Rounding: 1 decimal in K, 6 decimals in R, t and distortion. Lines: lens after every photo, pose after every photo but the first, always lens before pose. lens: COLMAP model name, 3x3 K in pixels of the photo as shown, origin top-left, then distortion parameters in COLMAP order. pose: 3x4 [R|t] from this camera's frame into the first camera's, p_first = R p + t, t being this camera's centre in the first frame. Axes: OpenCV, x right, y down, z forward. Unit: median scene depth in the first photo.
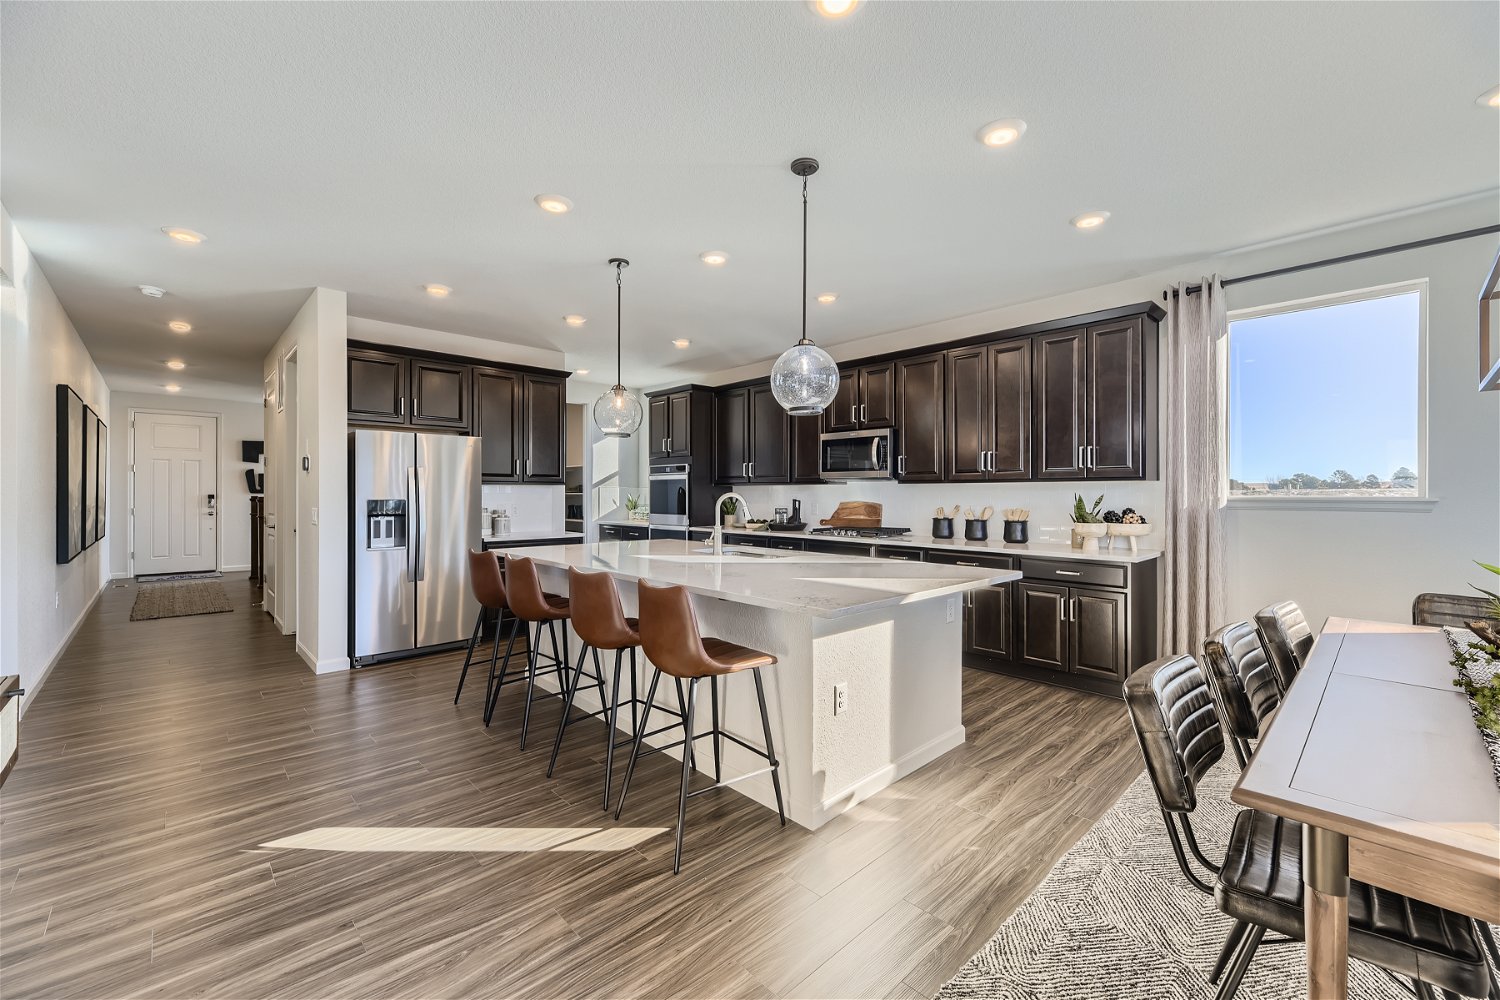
lens RADIAL K [[614.3, 0, 760.3], [0, 614.3, 492.6], [0, 0, 1]] dist [0.004732, -0.000332]
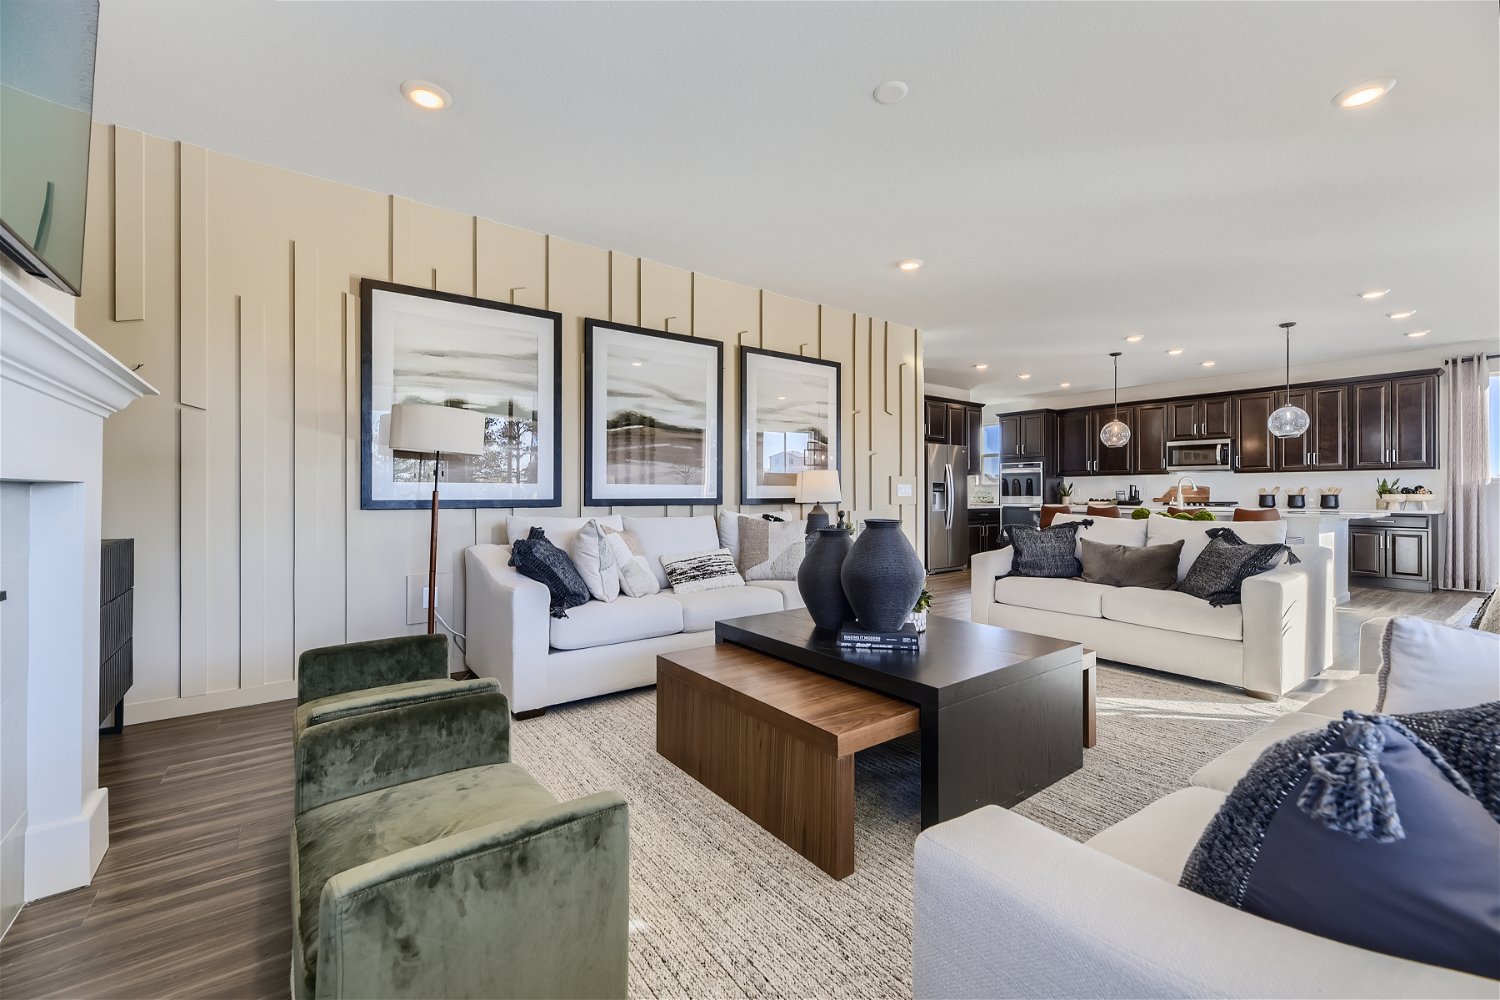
lens RADIAL K [[614.3, 0, 752.4], [0, 614.3, 493.3], [0, 0, 1]] dist [0.004732, -0.000332]
pose [[0.991939, -0.000989, -0.126715, -0.988485], [0.001375, 0.999995, 0.002963, 0.037943], [0.126712, -0.003113, 0.991935, -0.906878]]
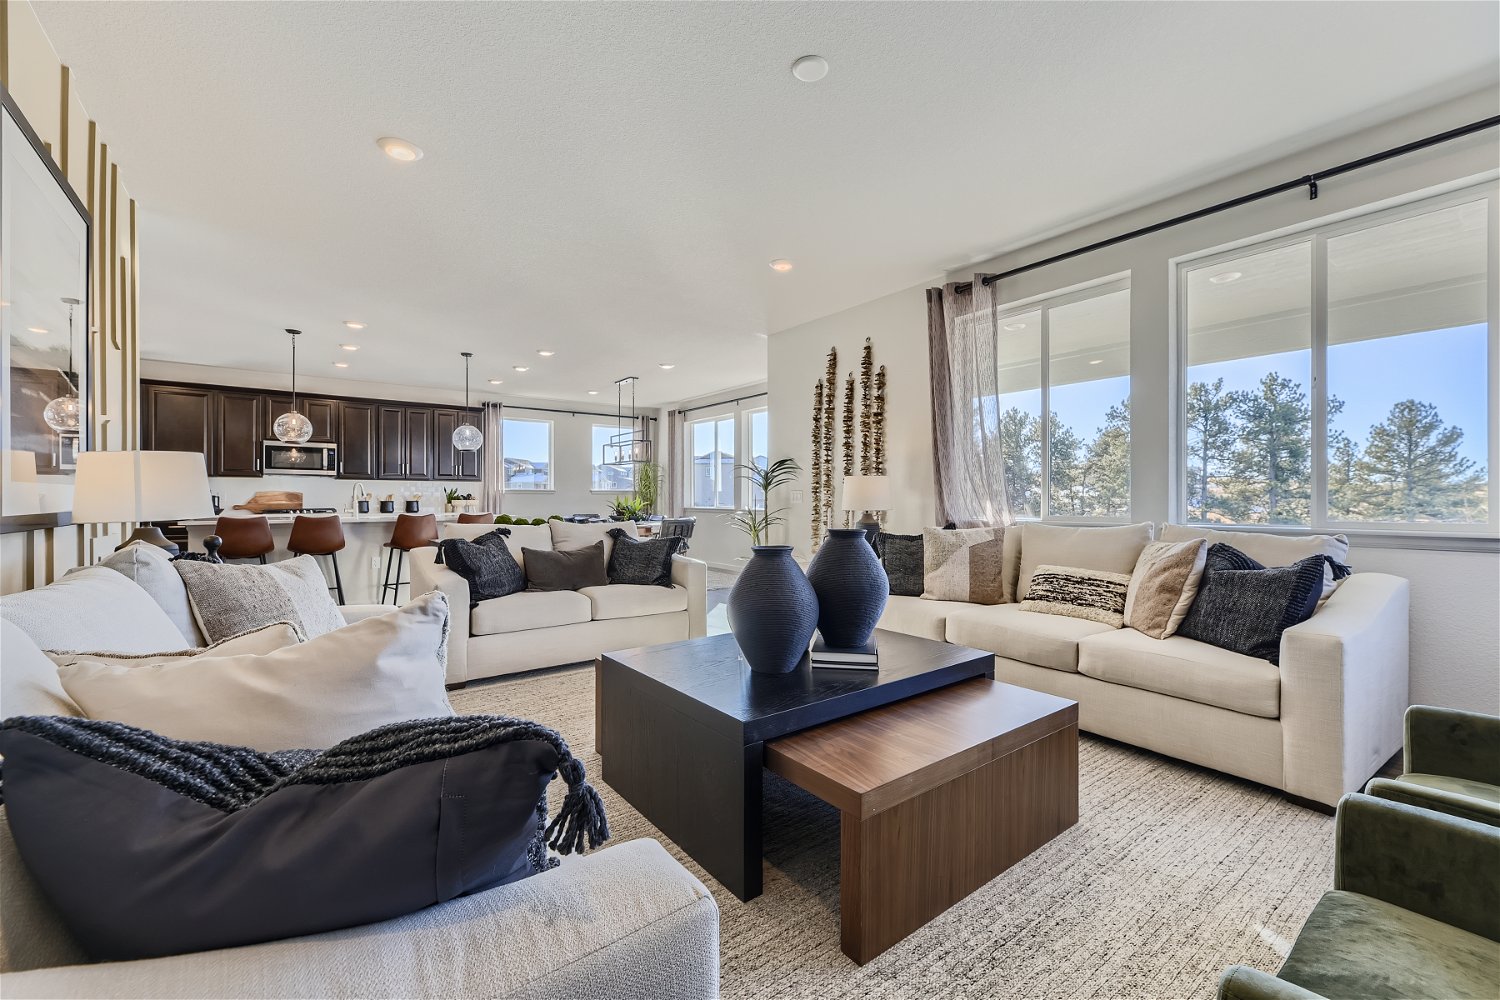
lens RADIAL K [[614.3, 0, 765.7], [0, 614.3, 503.4], [0, 0, 1]] dist [0.004732, -0.000332]
pose [[0.108346, -0.008790, 0.994074, -1.486174], [-0.003945, 0.999949, 0.009272, 0.034816], [-0.994105, -0.004927, 0.108306, -0.319670]]
